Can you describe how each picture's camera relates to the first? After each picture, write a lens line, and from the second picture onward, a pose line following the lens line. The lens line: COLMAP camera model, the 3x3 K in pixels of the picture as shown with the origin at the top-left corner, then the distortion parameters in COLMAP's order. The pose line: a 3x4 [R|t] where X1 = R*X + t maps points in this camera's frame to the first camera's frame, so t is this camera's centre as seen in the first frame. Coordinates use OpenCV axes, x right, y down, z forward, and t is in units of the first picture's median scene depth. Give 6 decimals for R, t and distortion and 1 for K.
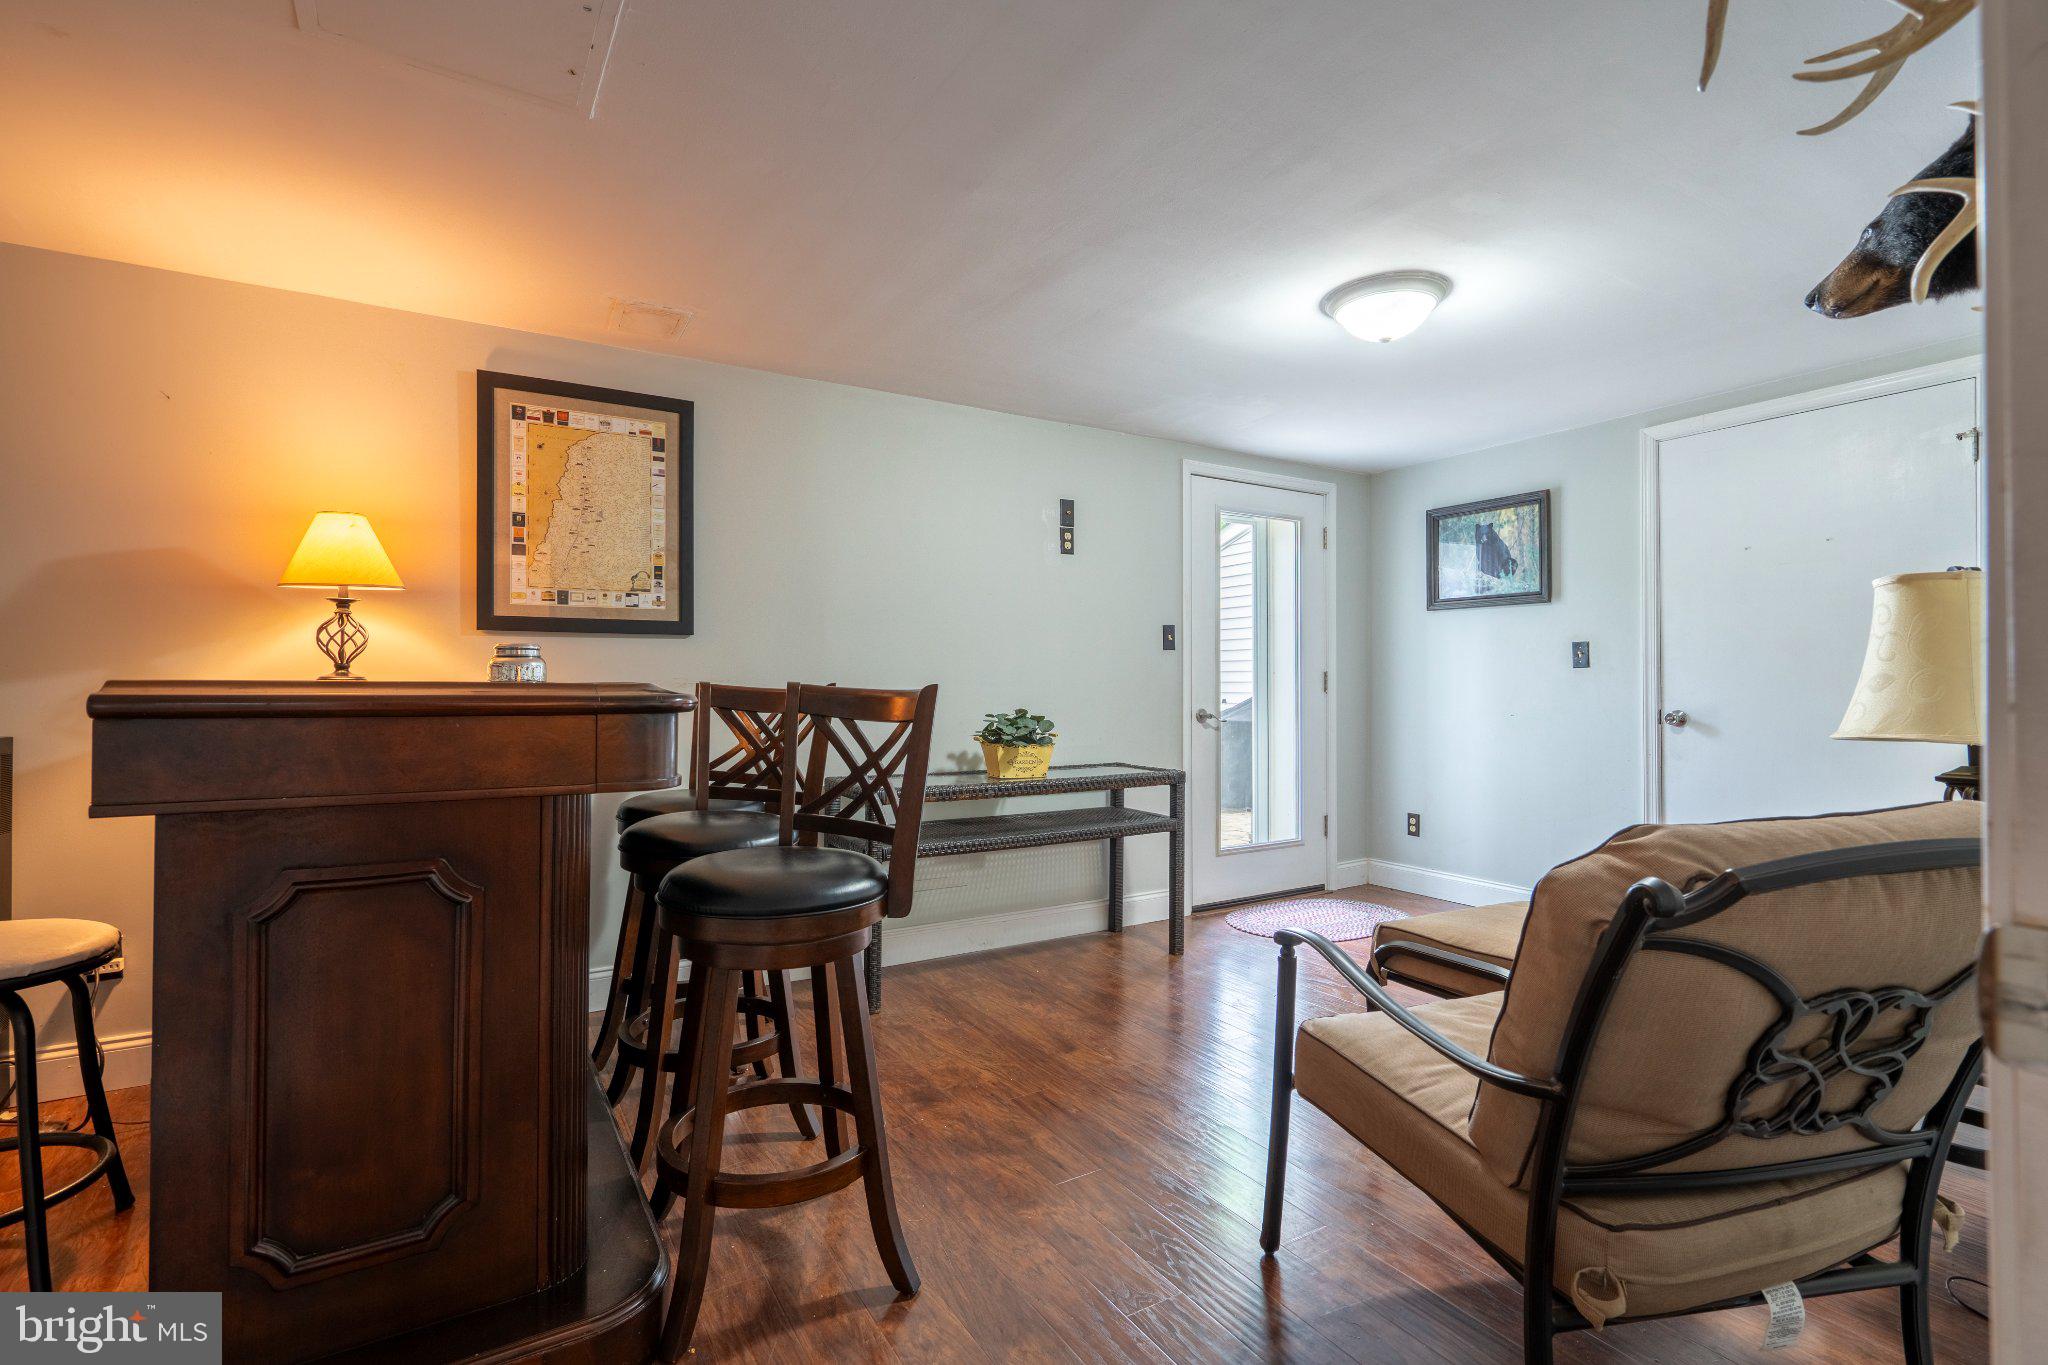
lens RADIAL K [[936.9, 0, 1016.8], [0, 936.9, 664.5], [0, 0, 1]] dist [-0.028481, 0.000059]
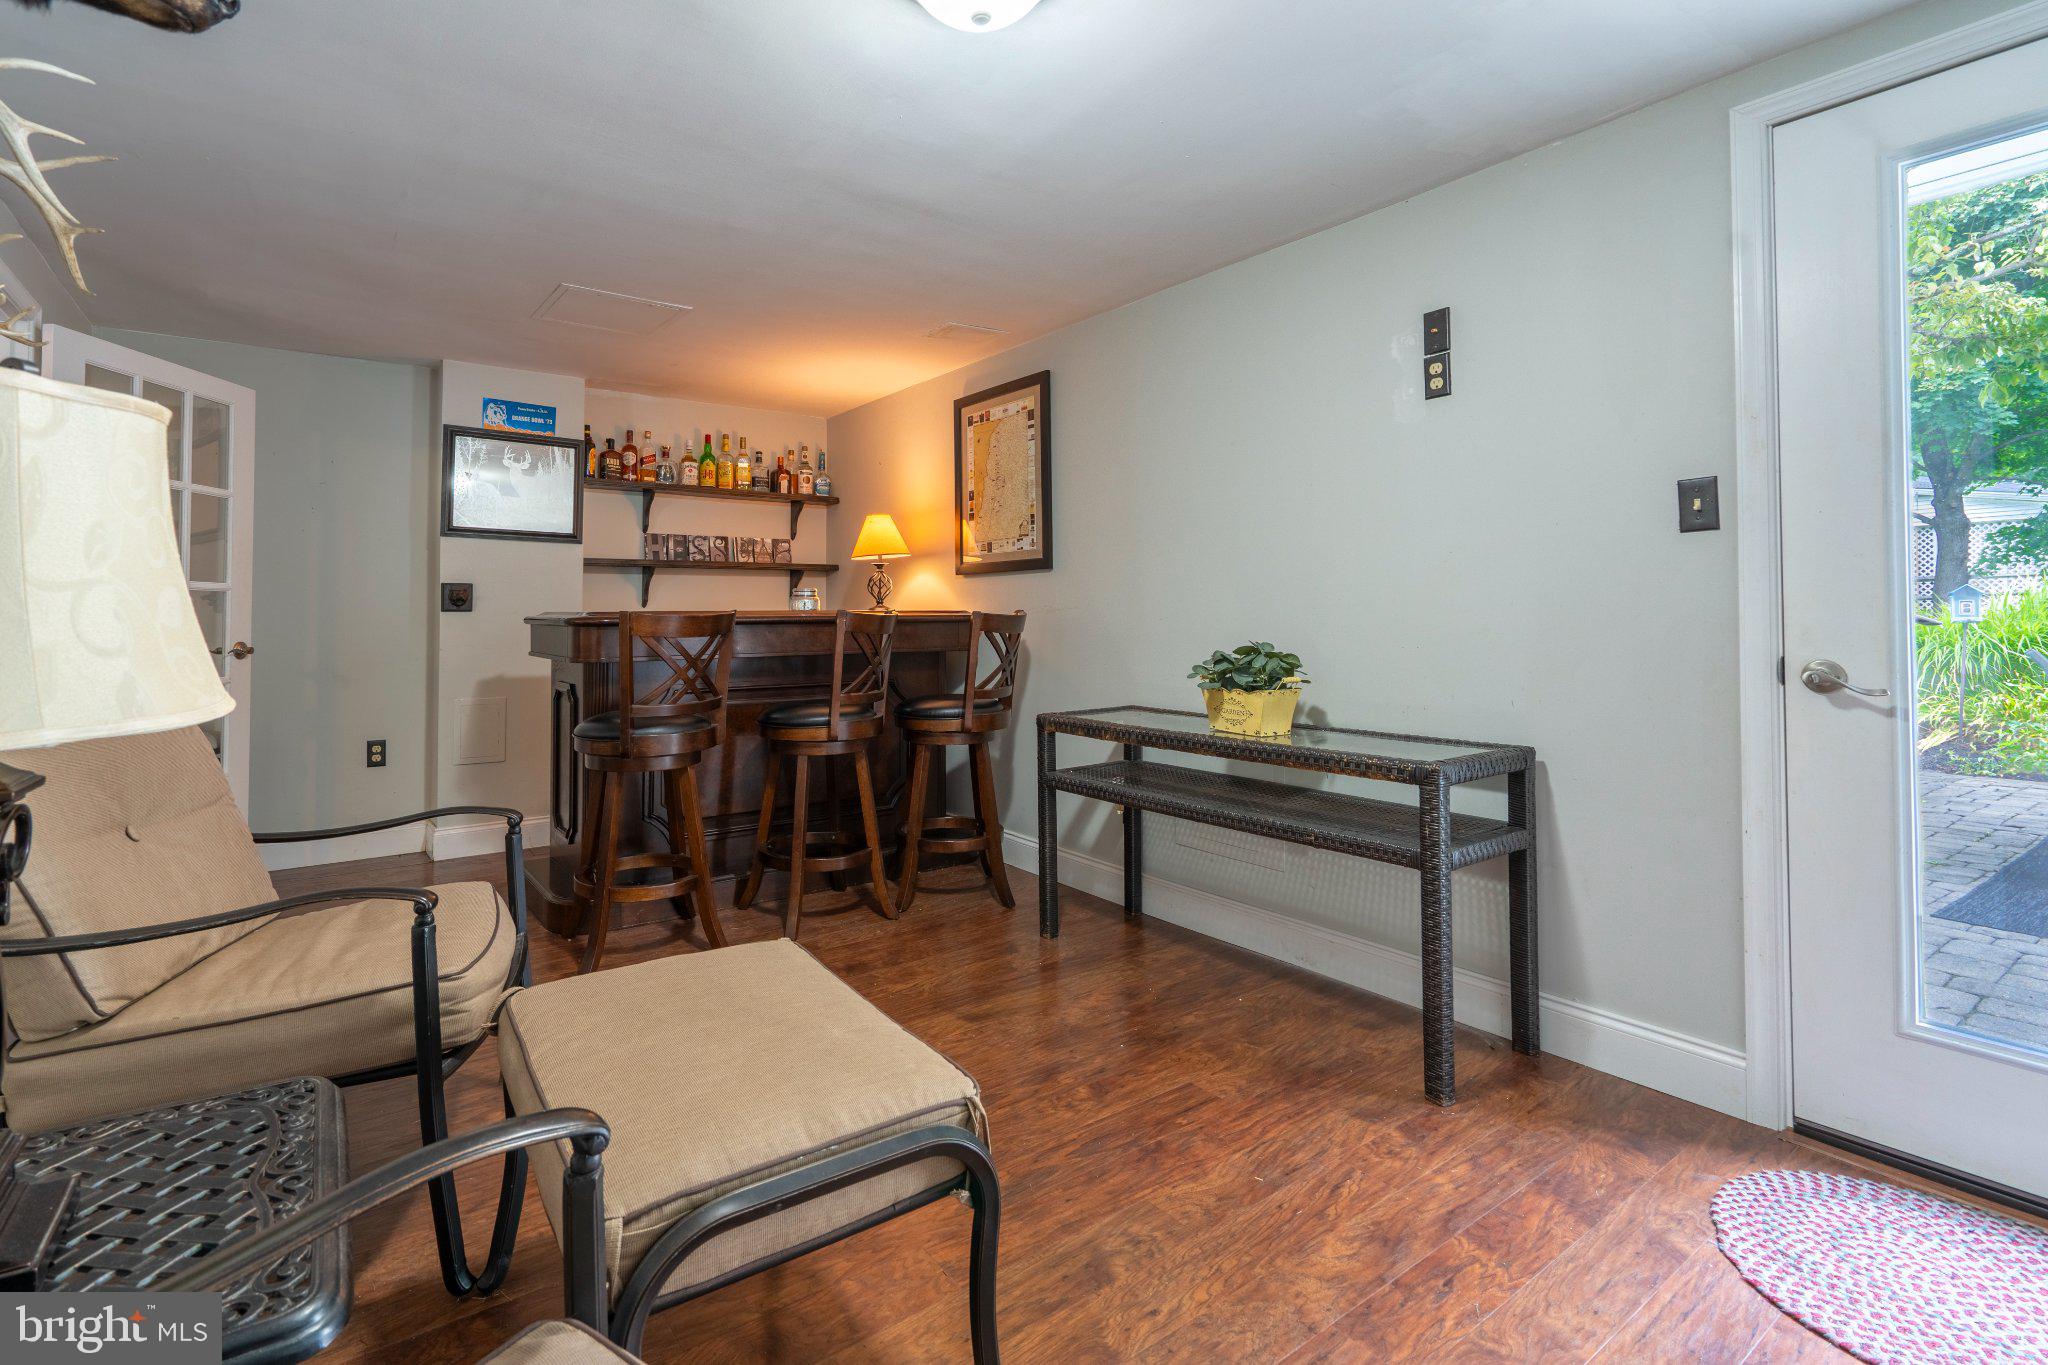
lens RADIAL K [[1012.7, 0, 1017.6], [0, 1012.7, 589.0], [0, 0, 1]] dist [0.000548, 0.000147]
pose [[0.055535, -0.027869, -0.998068, 0.927759], [0.022343, 0.999395, -0.026663, 0.027157], [0.998207, -0.020819, 0.056124, 0.897971]]
